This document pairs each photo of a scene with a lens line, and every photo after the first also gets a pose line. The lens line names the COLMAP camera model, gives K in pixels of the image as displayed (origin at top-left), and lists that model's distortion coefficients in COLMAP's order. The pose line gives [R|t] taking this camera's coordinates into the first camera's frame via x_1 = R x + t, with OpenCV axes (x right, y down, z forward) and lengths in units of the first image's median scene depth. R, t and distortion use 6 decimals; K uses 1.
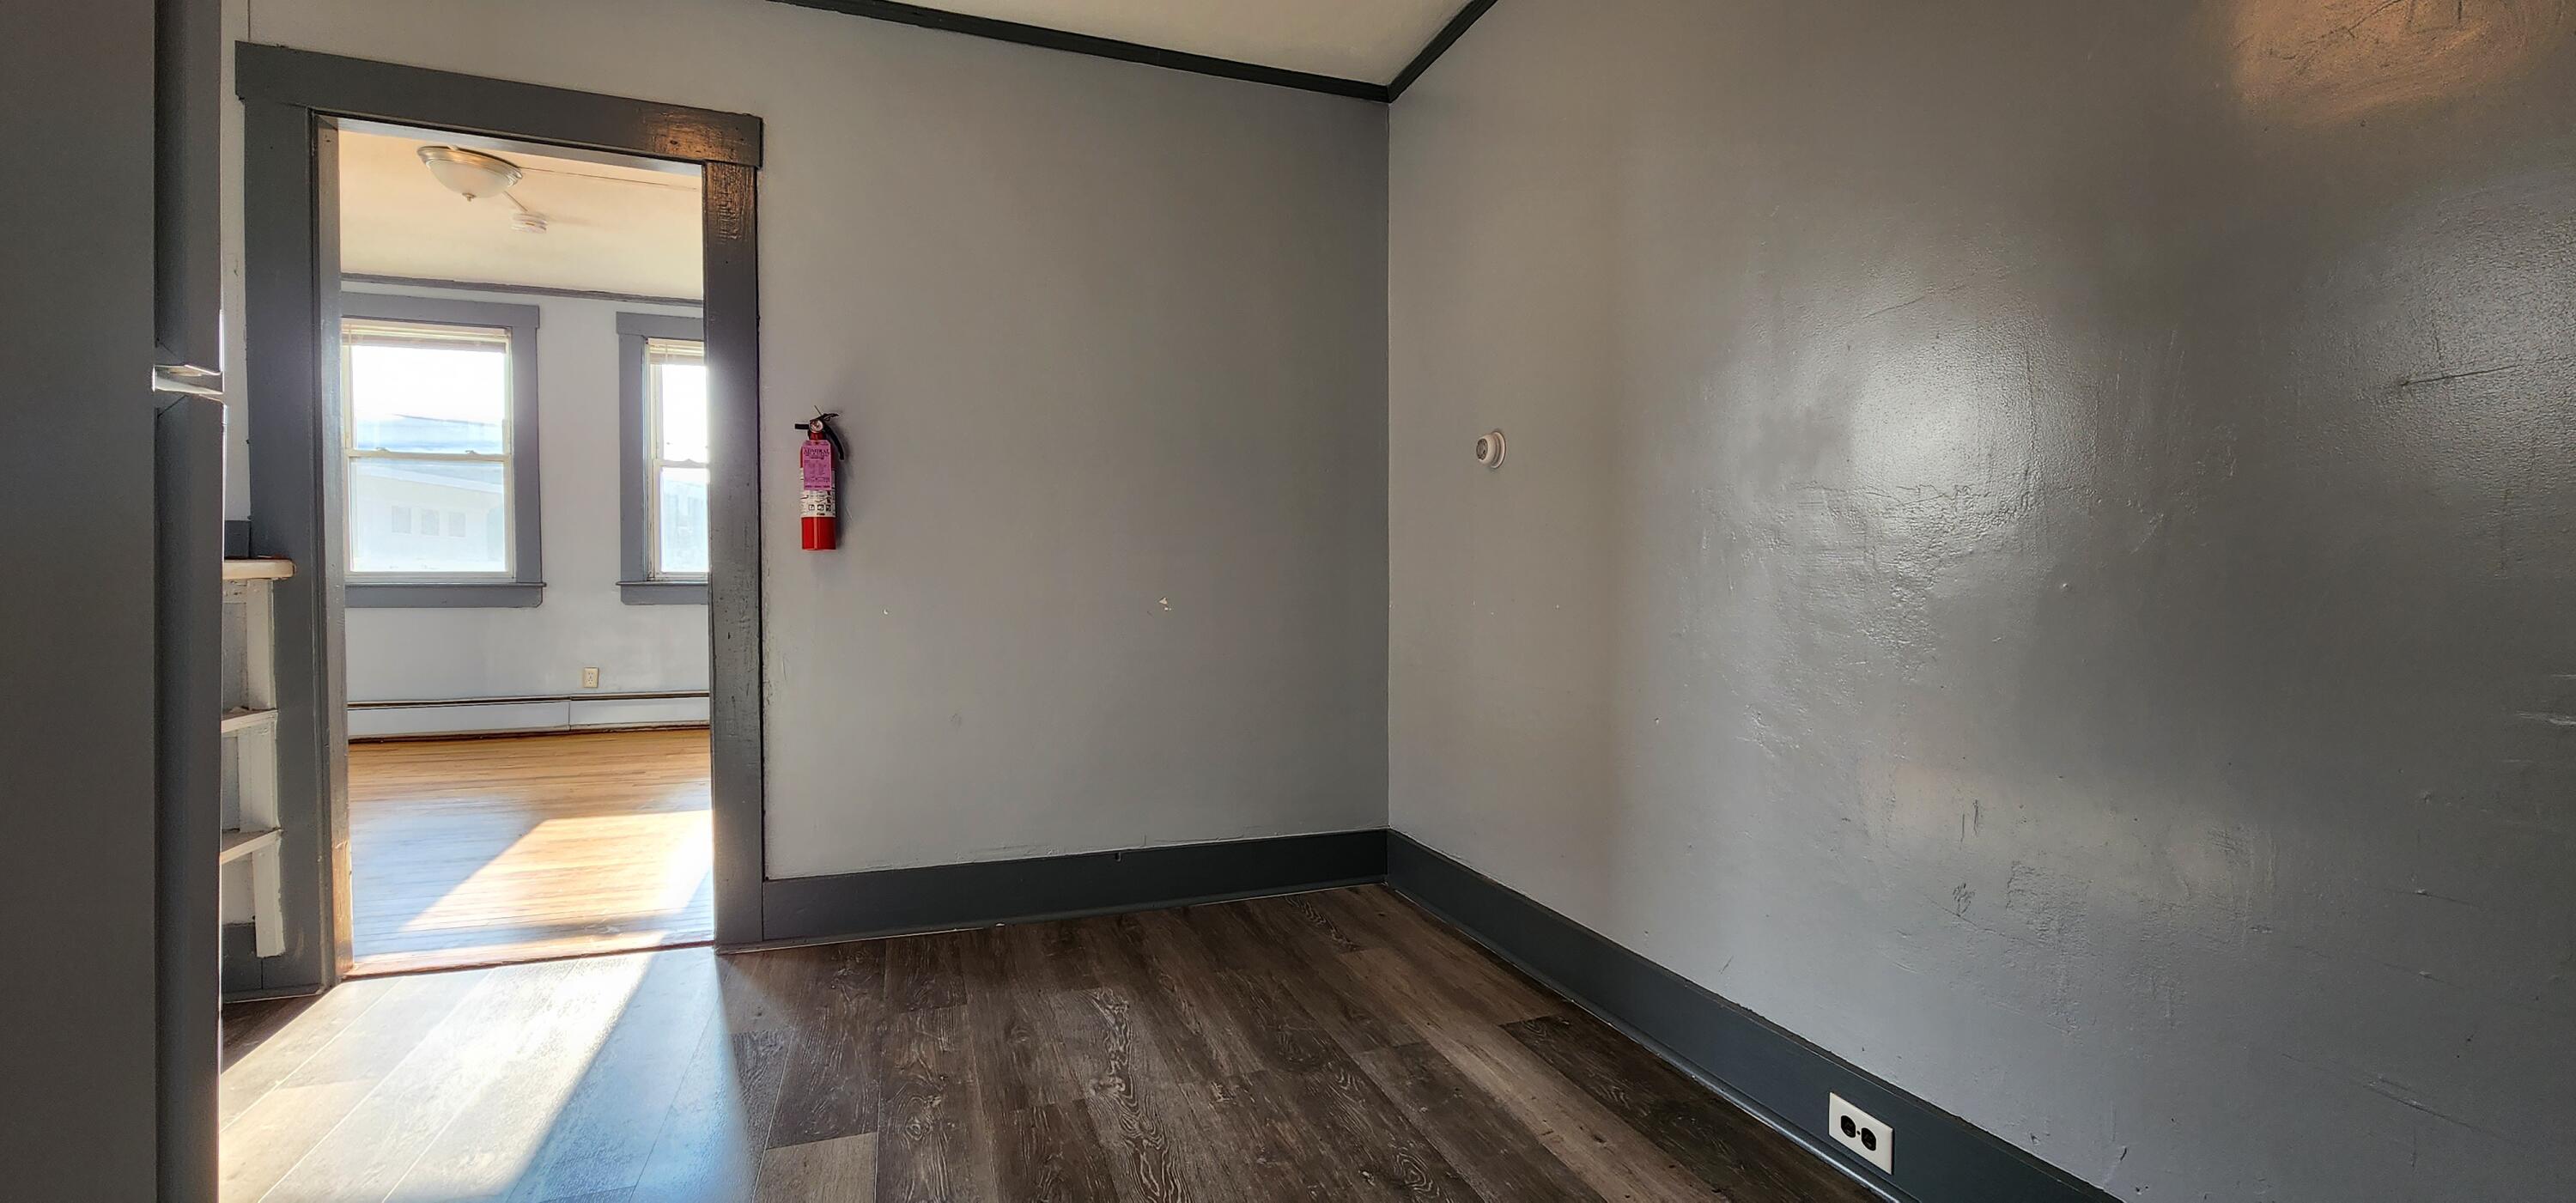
lens RADIAL K [[1054.9, 0, 1286.7], [0, 1054.9, 595.7], [0, 0, 1]] dist [-0.002940, -0.000423]
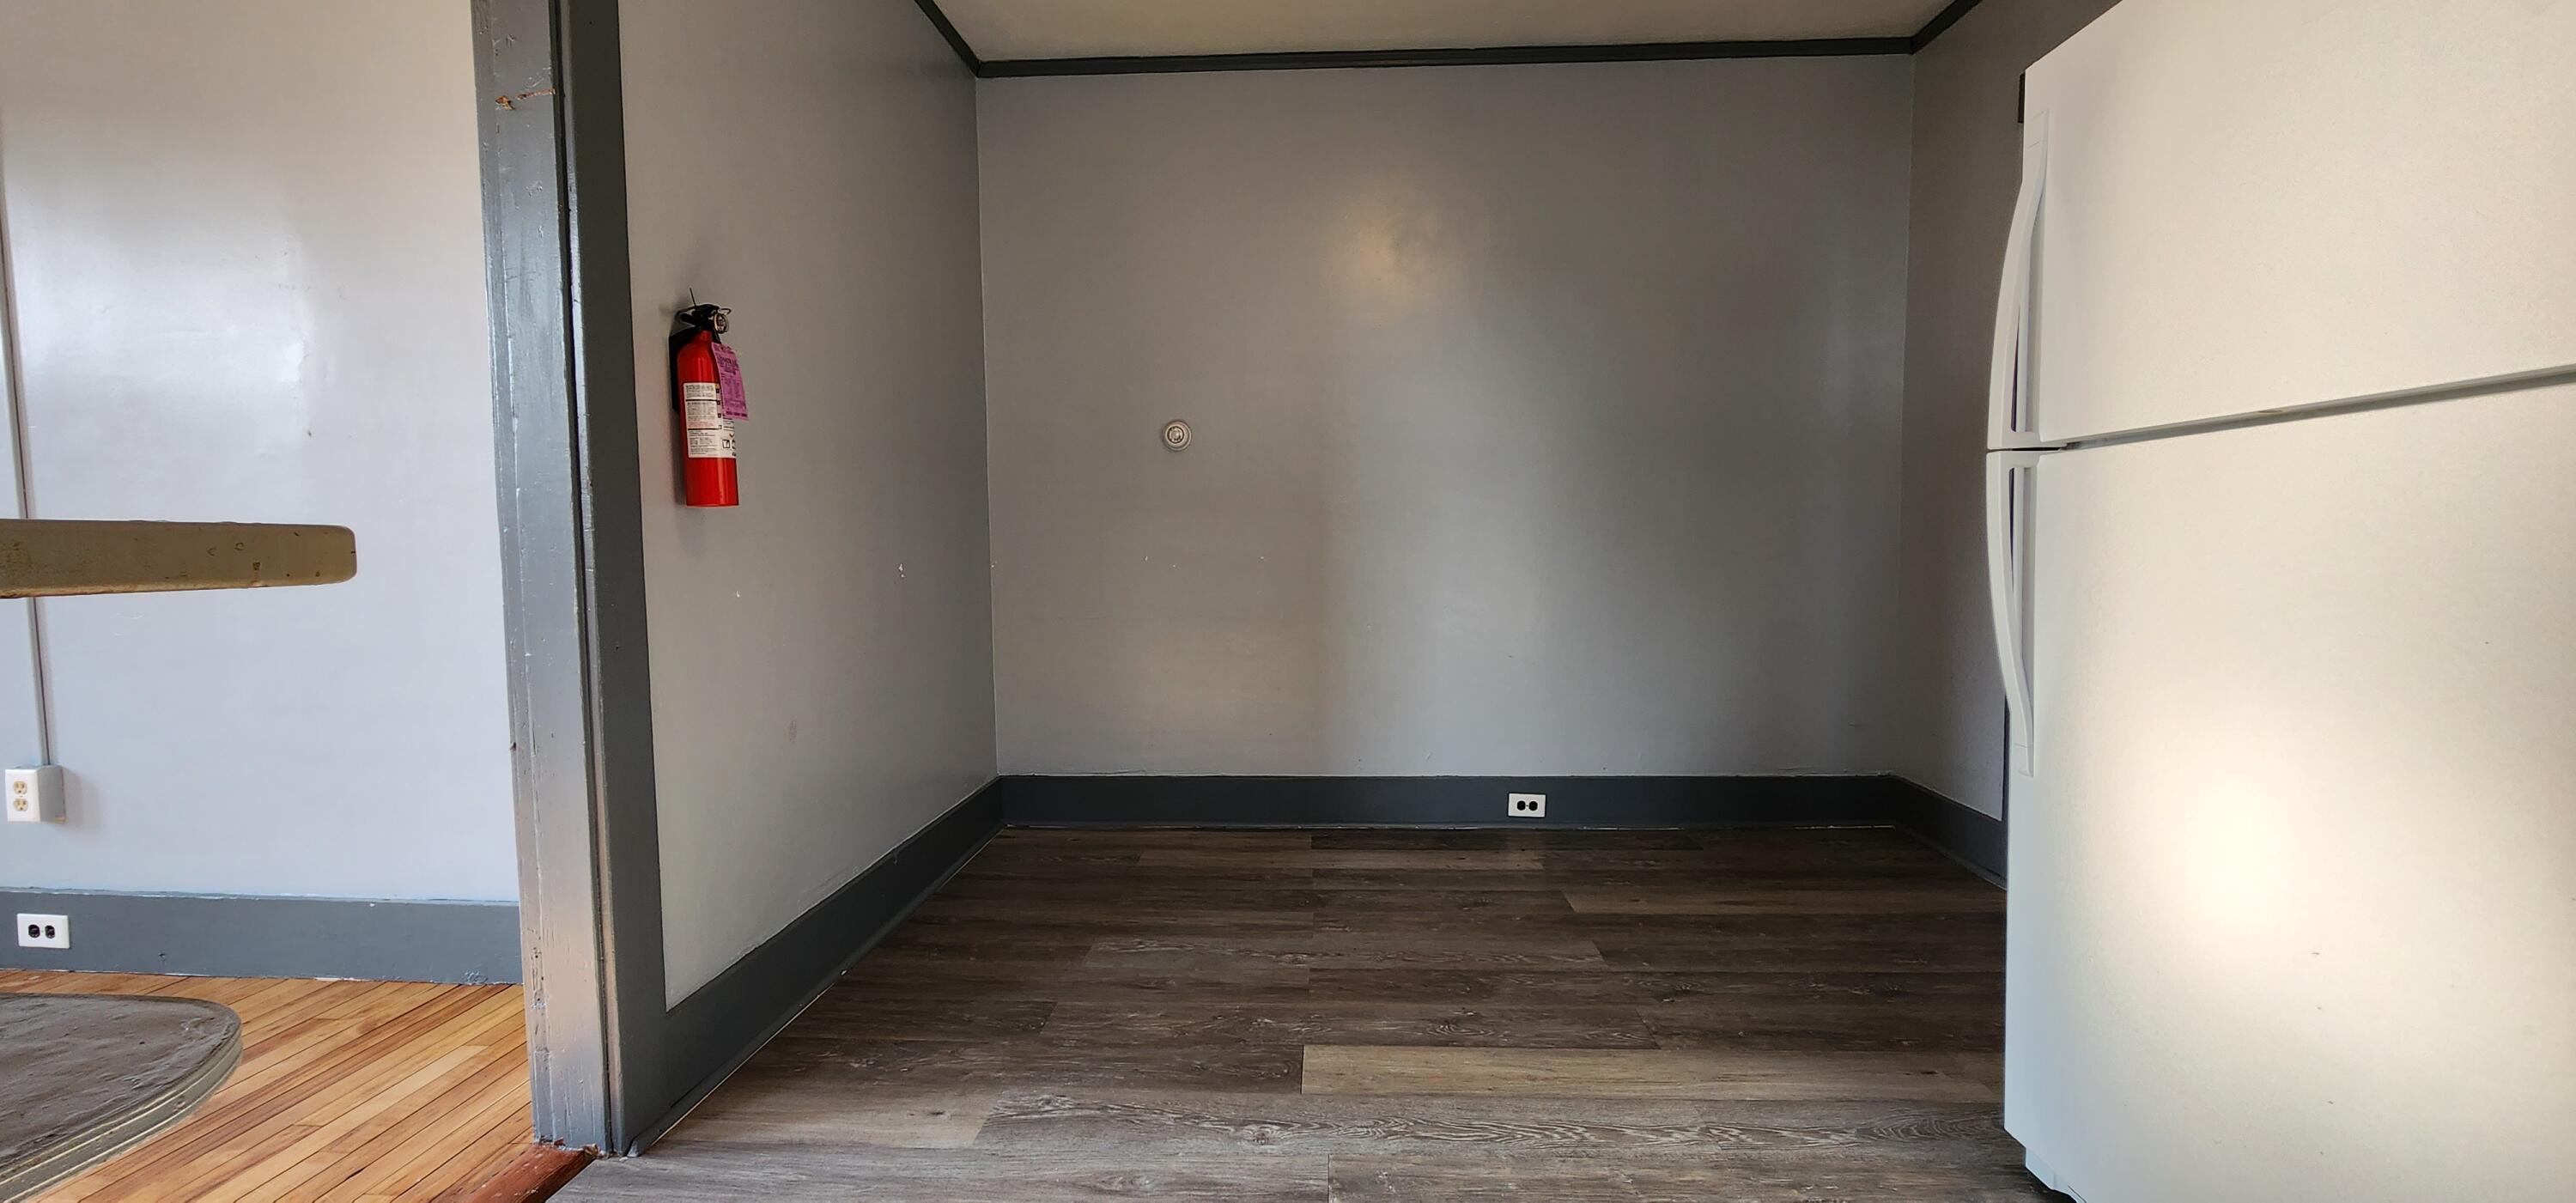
lens RADIAL K [[1054.9, 0, 1286.7], [0, 1054.9, 595.7], [0, 0, 1]] dist [-0.002940, -0.000423]
pose [[0.379547, -0.056932, 0.923419, -1.147995], [0.026730, 0.998363, 0.050566, -0.008420], [-0.924786, 0.005491, 0.380448, 0.501448]]
